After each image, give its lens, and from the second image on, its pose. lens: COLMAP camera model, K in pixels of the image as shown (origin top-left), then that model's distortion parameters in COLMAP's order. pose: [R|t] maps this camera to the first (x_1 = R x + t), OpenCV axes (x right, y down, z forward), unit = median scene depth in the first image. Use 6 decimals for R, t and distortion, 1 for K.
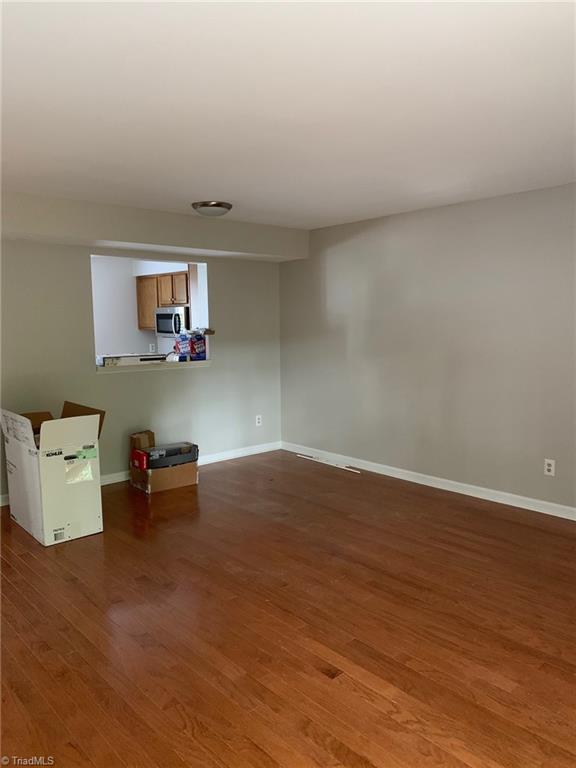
lens RADIAL K [[564.8, 0, 288.0], [0, 564.8, 384.0], [0, 0, 1]] dist [0.007215, 0.000161]
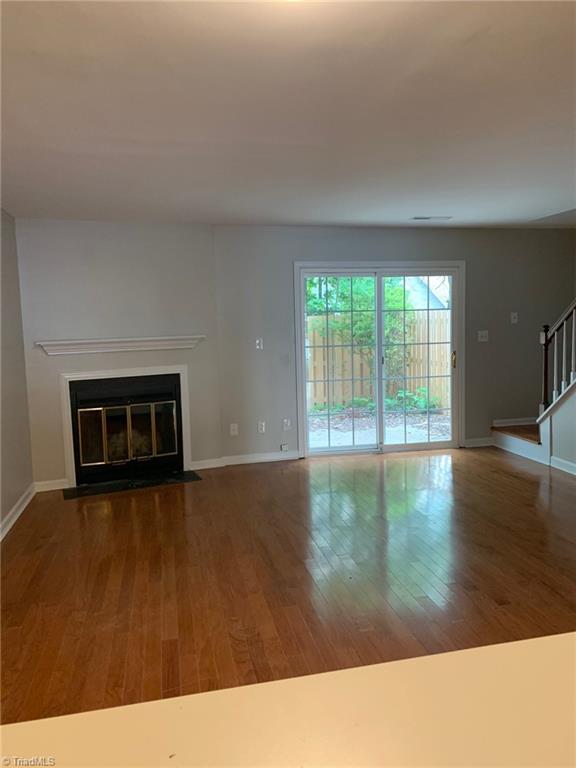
lens RADIAL K [[577.4, 0, 288.0], [0, 577.4, 384.0], [0, 0, 1]] dist [0.001692, -0.000152]
pose [[-0.873349, -0.010483, 0.486982, -0.320988], [0.088985, 0.979510, 0.180671, -0.149521], [-0.478898, 0.201123, -0.854521, 1.497496]]
